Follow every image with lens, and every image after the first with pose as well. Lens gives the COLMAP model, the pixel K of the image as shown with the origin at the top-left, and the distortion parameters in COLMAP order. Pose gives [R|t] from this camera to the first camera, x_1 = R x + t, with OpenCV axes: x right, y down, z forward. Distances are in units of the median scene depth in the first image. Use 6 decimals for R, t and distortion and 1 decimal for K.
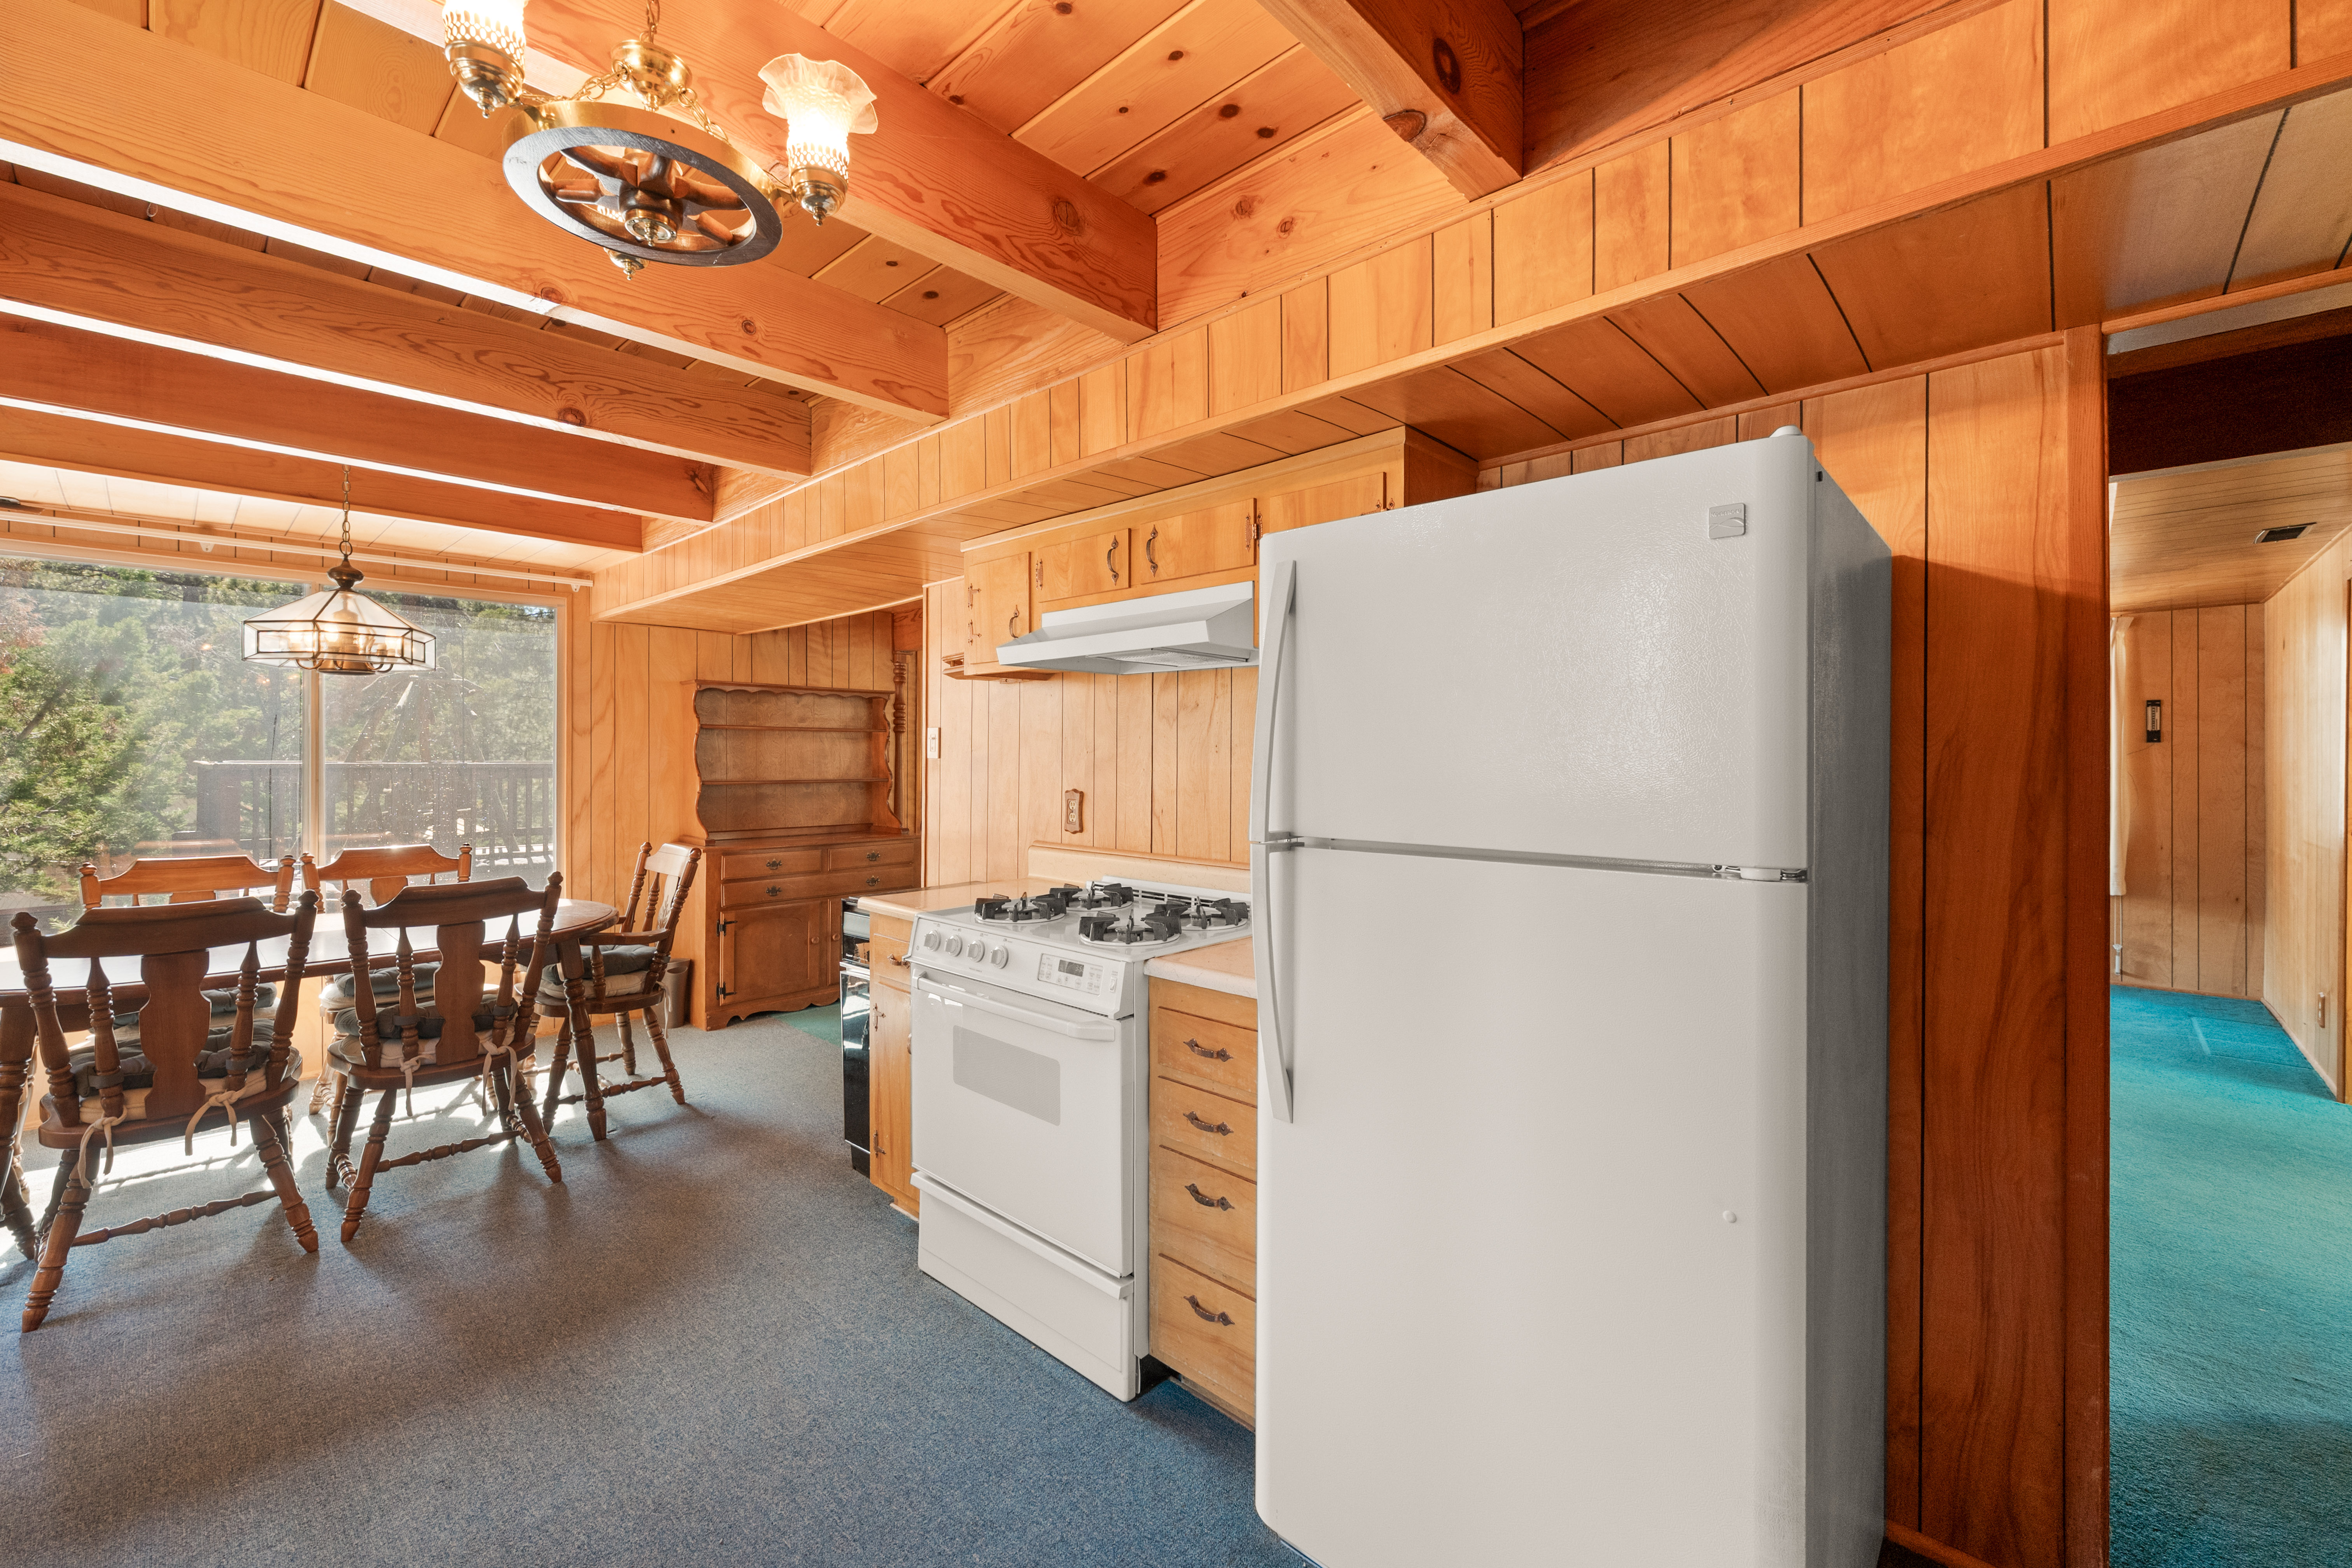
lens RADIAL K [[965.9, 0, 1177.2], [0, 965.9, 743.1], [0, 0, 1]] dist [-0.003787, -0.000111]
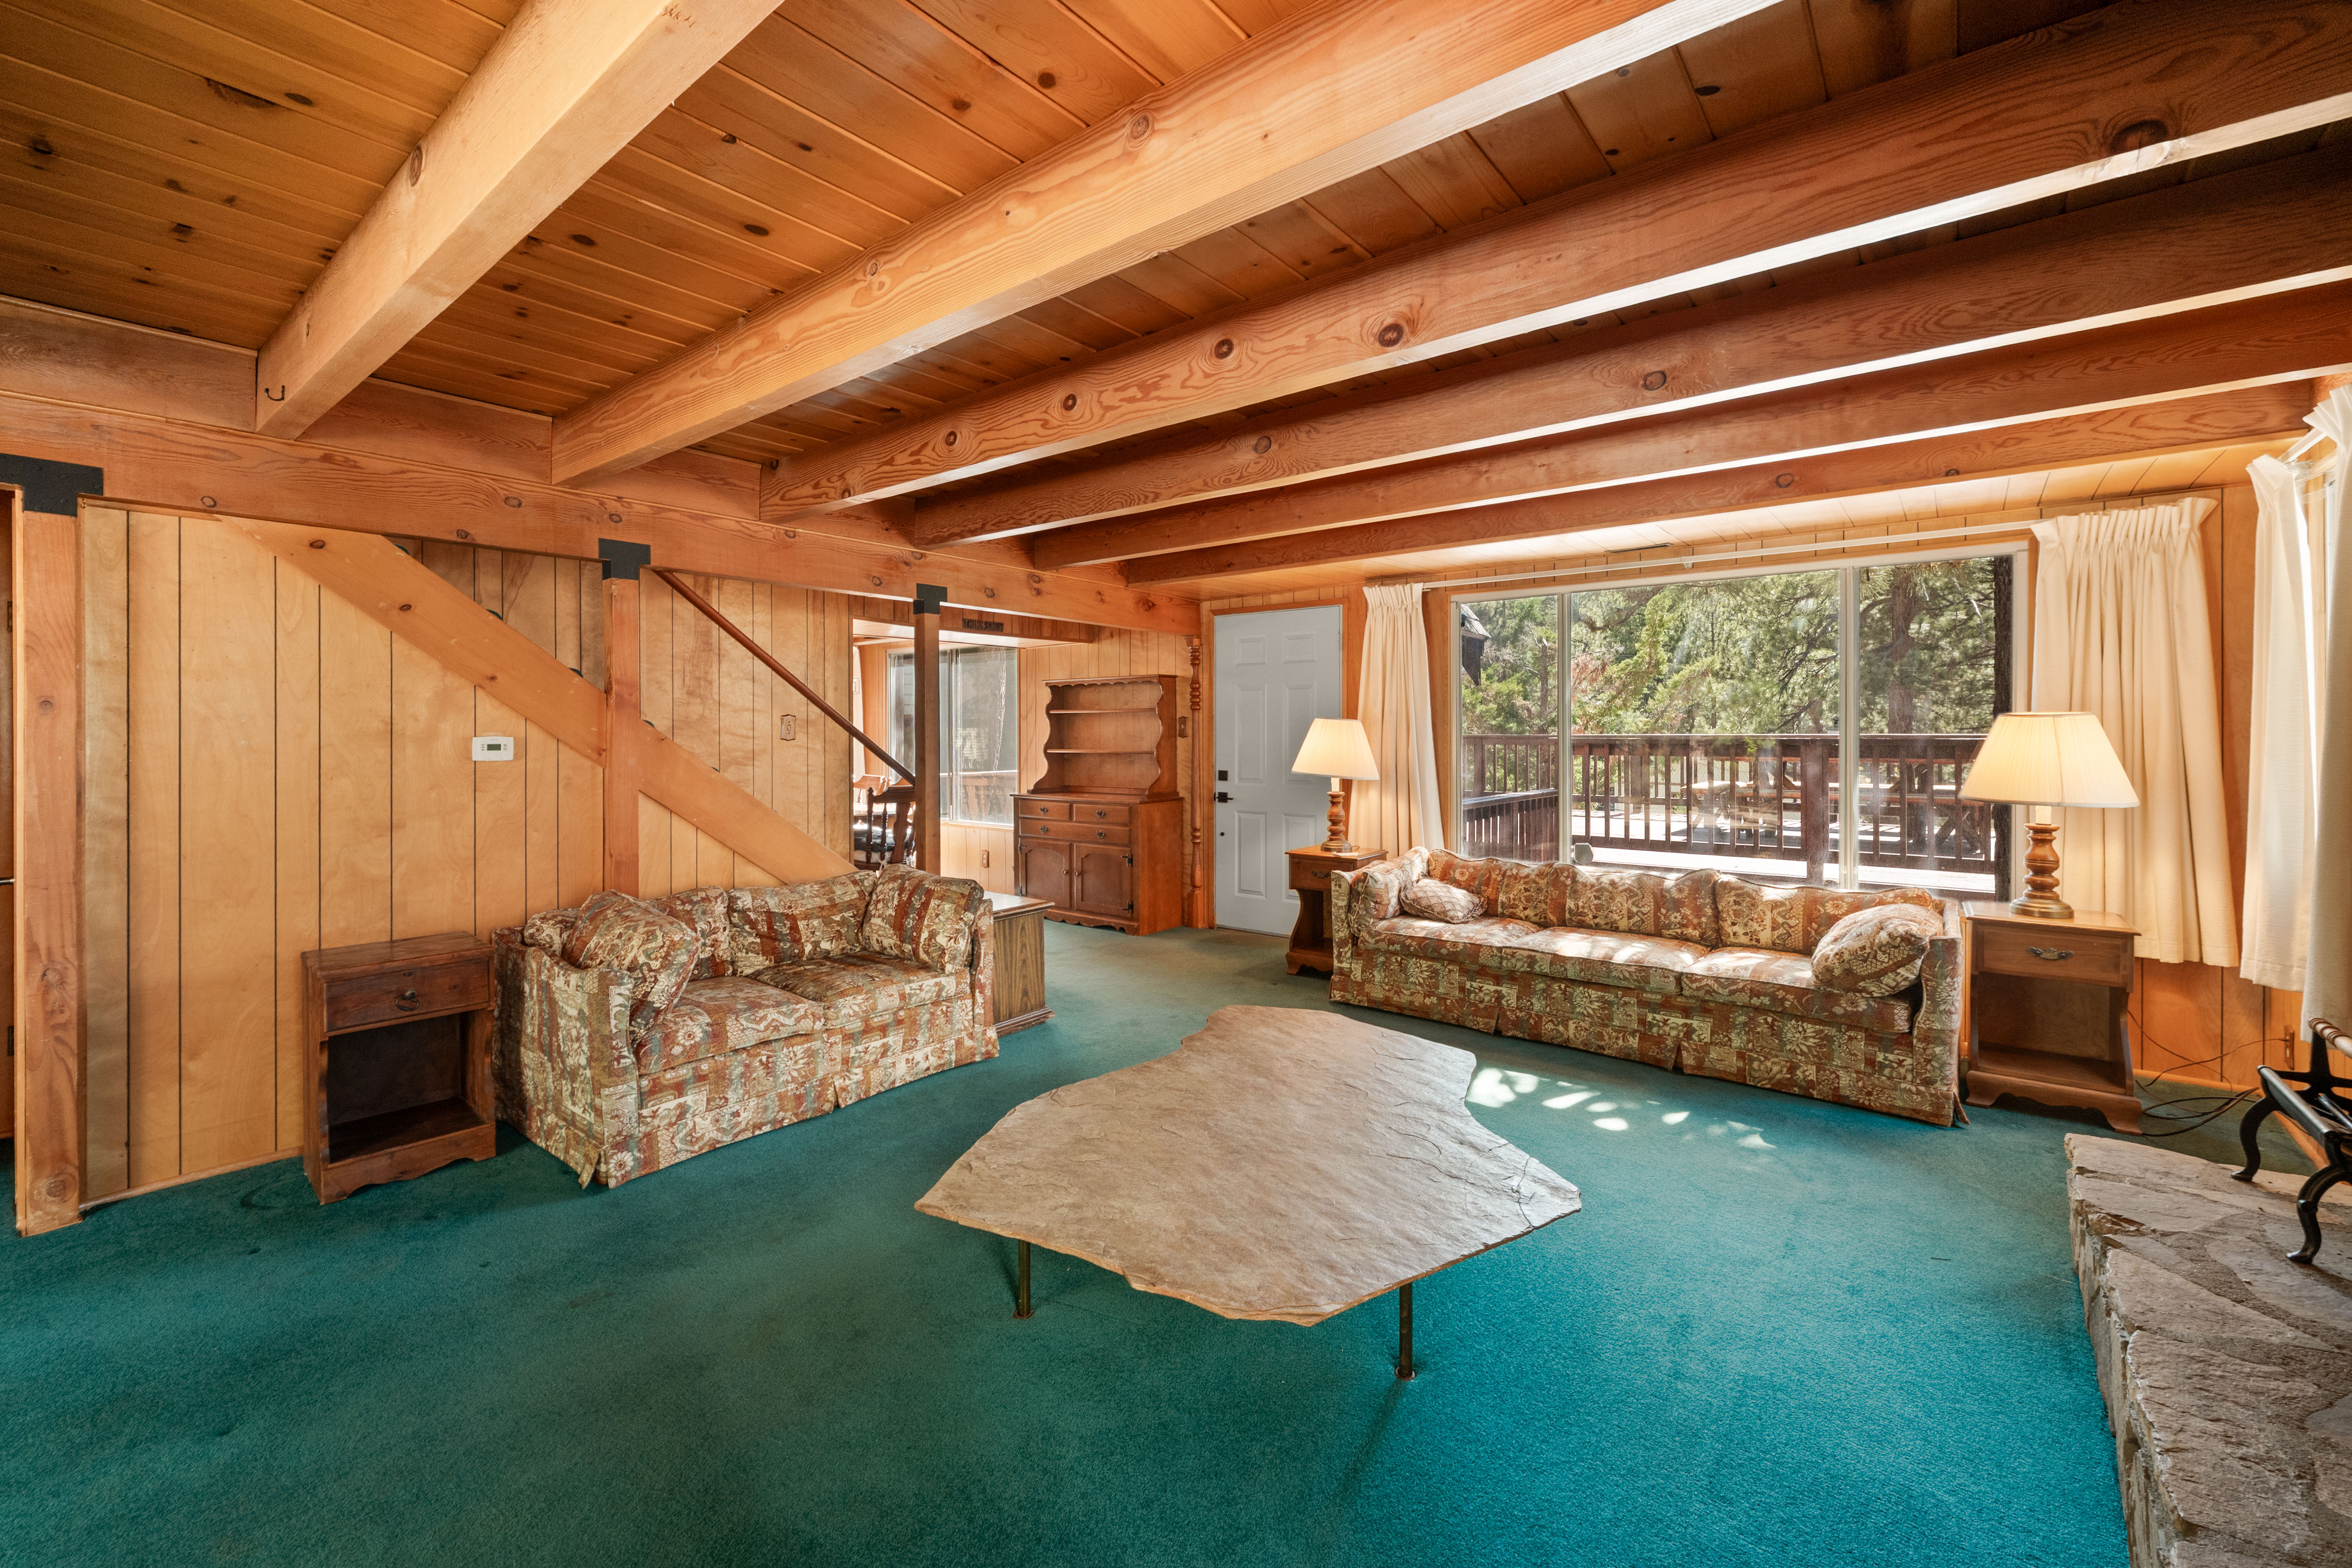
lens RADIAL K [[979.4, 0, 1174.7], [0, 979.4, 722.6], [0, 0, 1]] dist [-0.001736, -0.000254]
pose [[0.063561, -0.012117, -0.997904, 1.218151], [0.015809, 0.999813, -0.011134, 0.023408], [0.997853, -0.015068, 0.063740, 1.325229]]
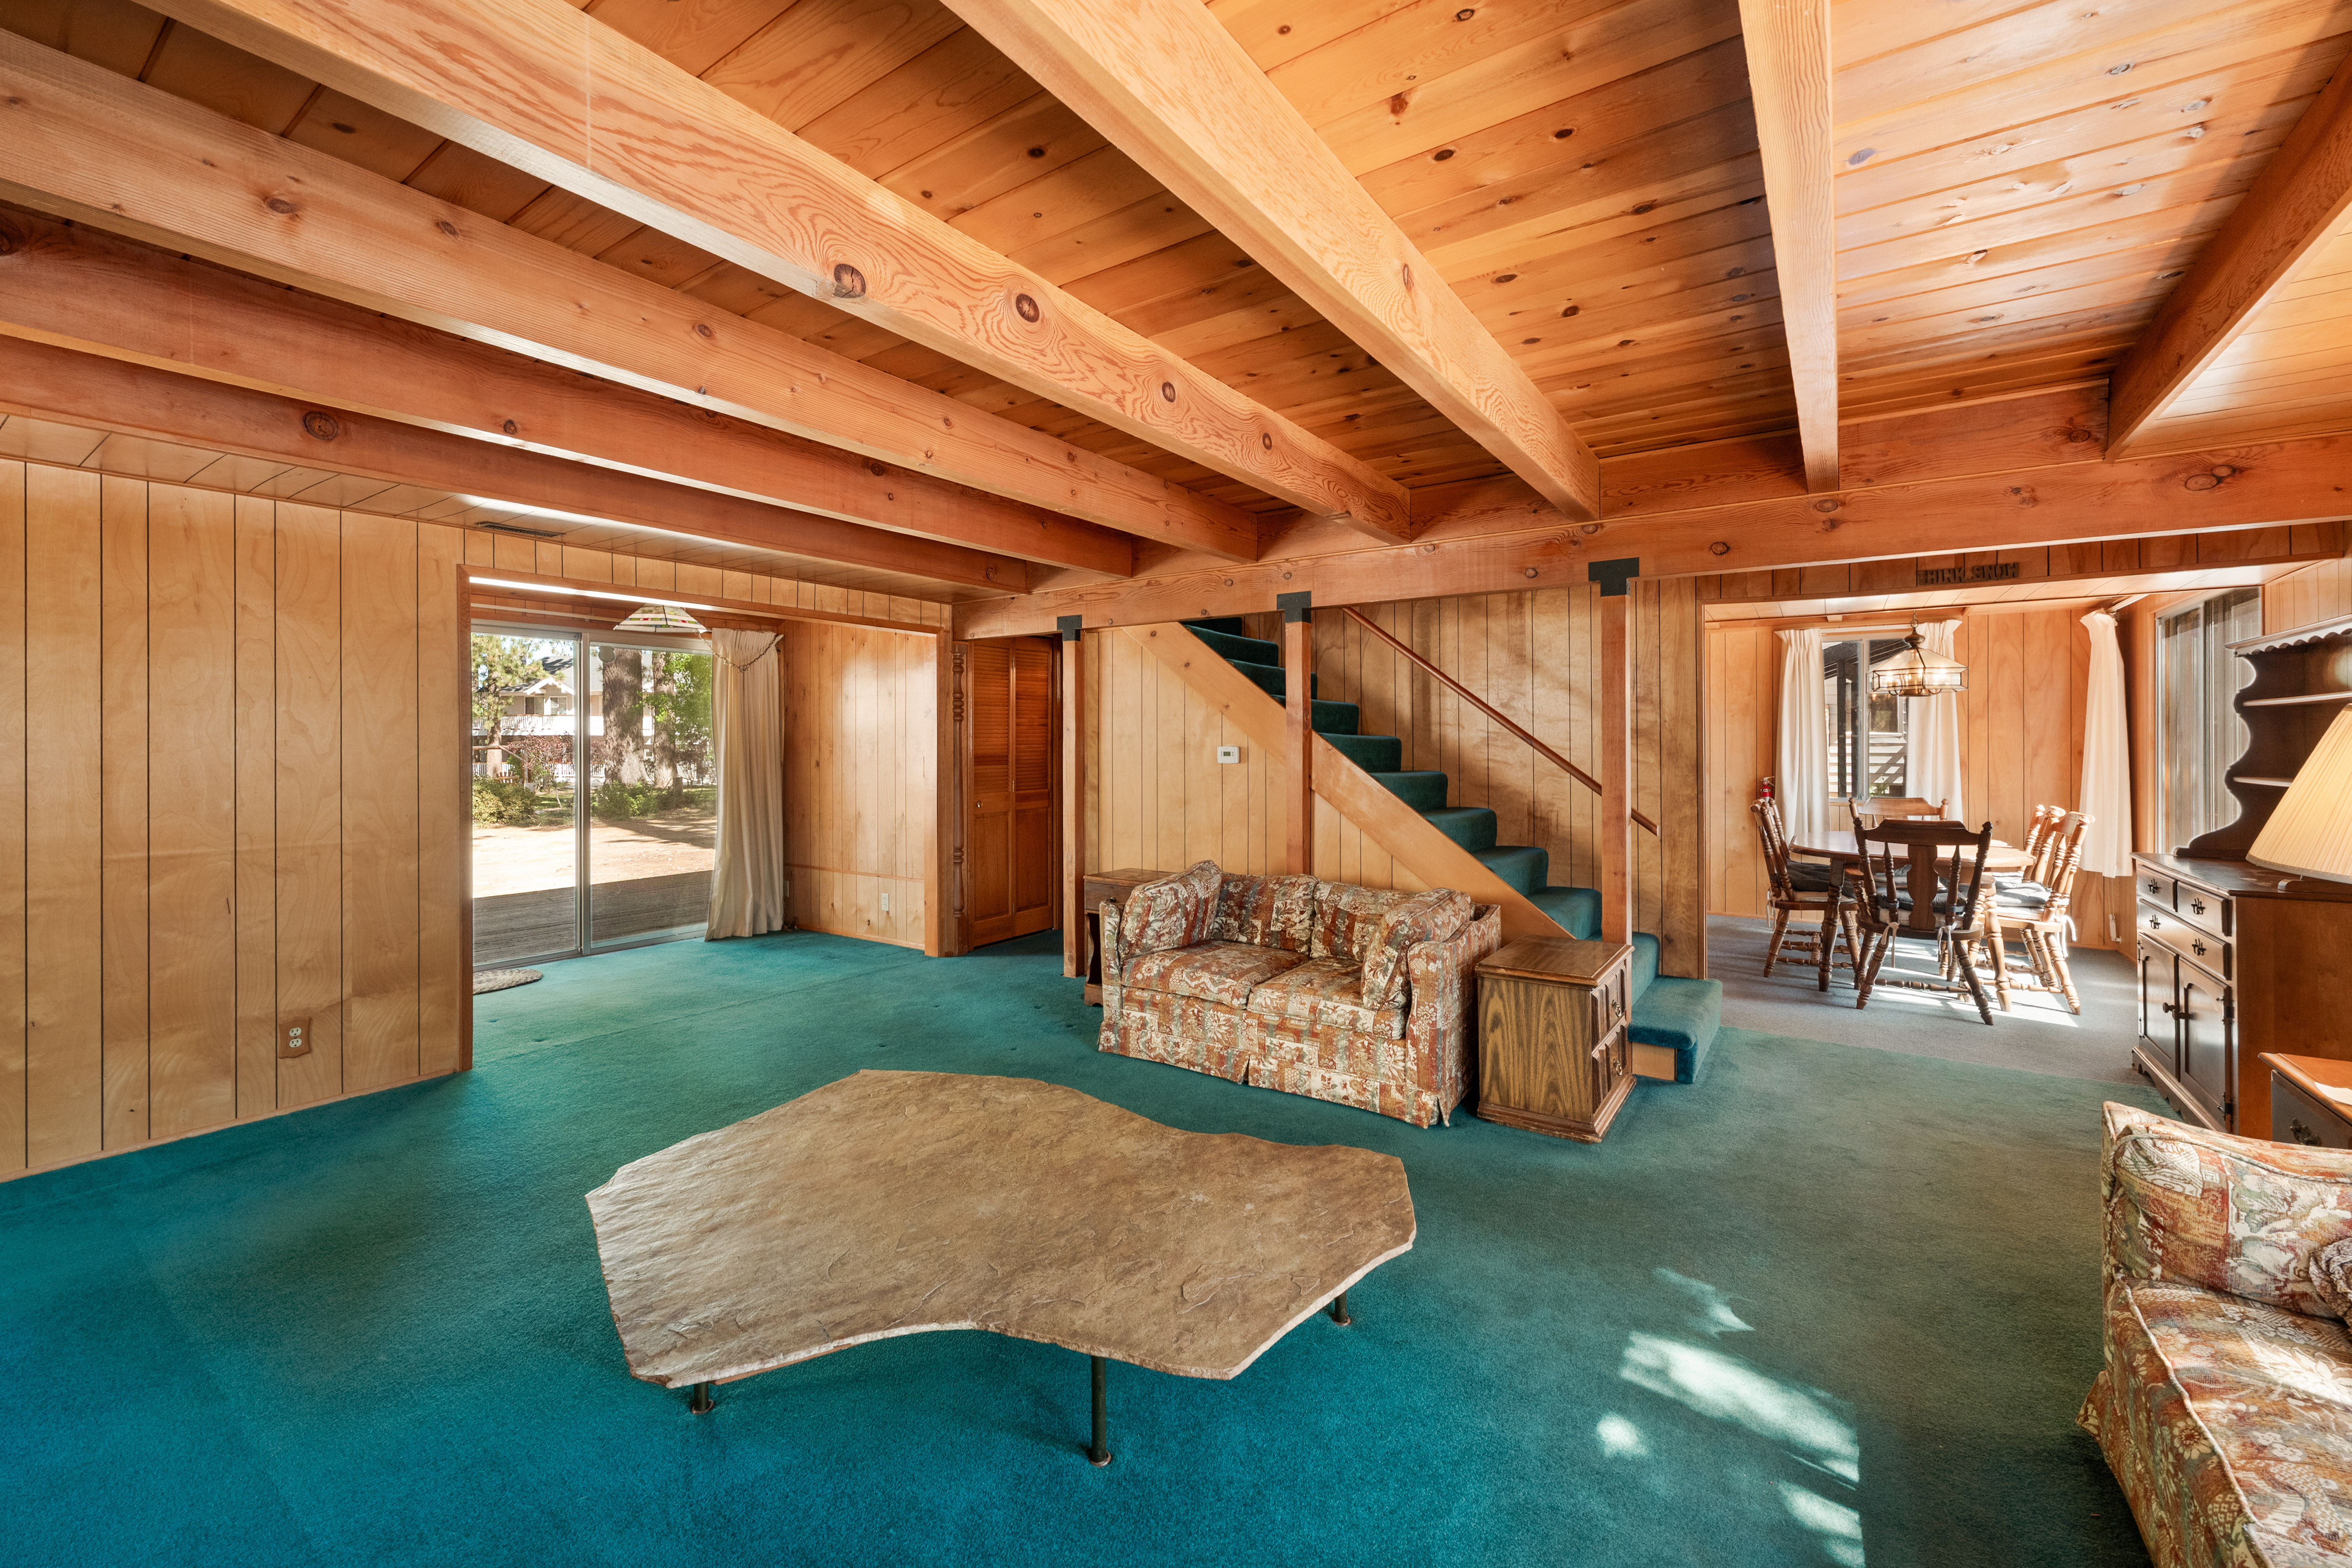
lens RADIAL K [[960.6, 0, 1184.3], [0, 960.6, 738.8], [0, 0, 1]] dist [-0.000399, 0.000213]
pose [[-0.992133, -0.002768, -0.125155, 0.510036], [-0.000319, 0.999808, -0.019587, 0.030826], [0.125185, -0.019393, -0.991944, 2.010838]]
